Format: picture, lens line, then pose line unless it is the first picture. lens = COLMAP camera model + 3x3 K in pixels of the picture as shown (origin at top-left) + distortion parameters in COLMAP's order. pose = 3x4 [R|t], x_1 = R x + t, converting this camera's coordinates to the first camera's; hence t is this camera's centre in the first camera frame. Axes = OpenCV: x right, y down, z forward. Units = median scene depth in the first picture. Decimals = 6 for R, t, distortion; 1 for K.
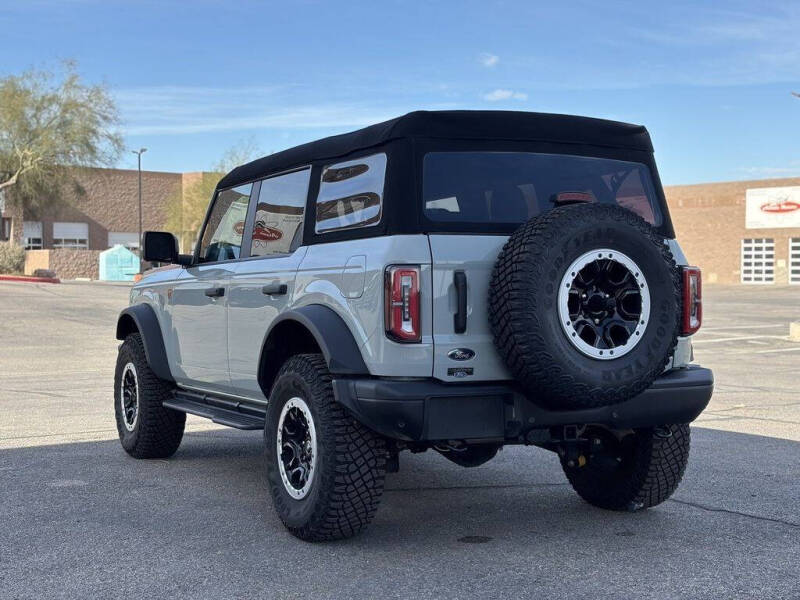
lens RADIAL K [[1176.8, 0, 398.6], [0, 1176.8, 313.3], [0, 0, 1]] dist [0.143976, -0.076628]
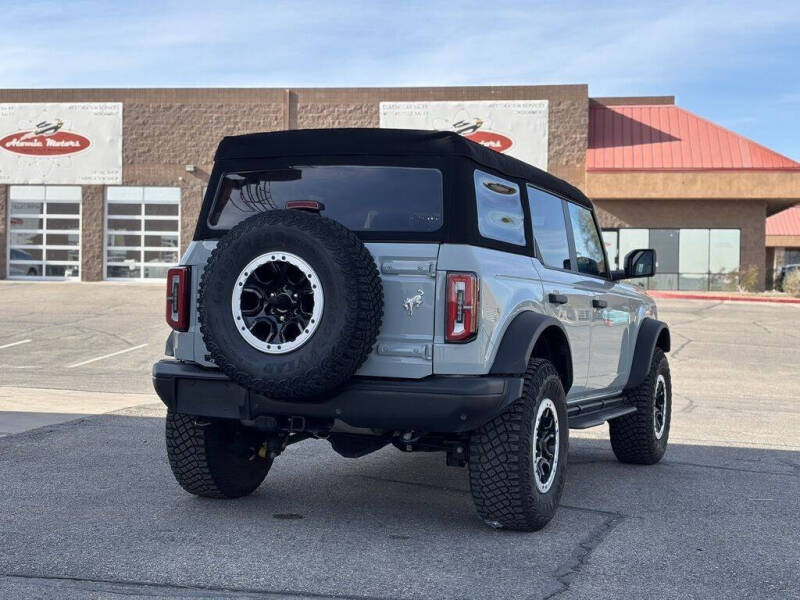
lens RADIAL K [[1172.2, 0, 400.0], [0, 1172.2, 300.0], [0, 0, 1]] dist [0.237965, -0.924961]
pose [[0.656369, 0.020962, -0.754149, 1.042131], [-0.049483, 0.998658, -0.015309, 0.000818], [0.752815, 0.047366, 0.656525, 0.372236]]
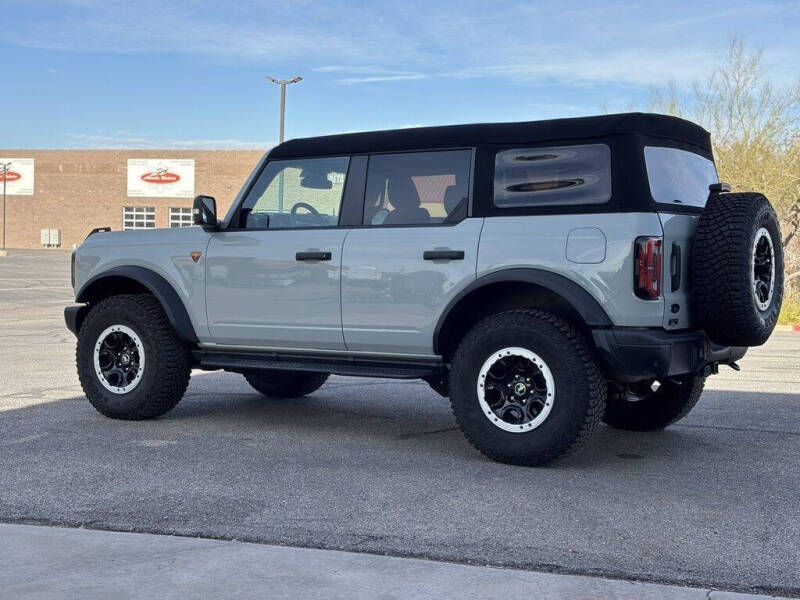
lens RADIAL K [[1172.2, 0, 400.0], [0, 1172.2, 300.0], [0, 0, 1]] dist [0.237965, -0.924961]
pose [[0.863986, -0.006285, 0.503476, -0.845940], [-0.002378, 0.999860, 0.016563, 0.005405], [-0.503510, -0.015507, 0.863850, 0.041502]]
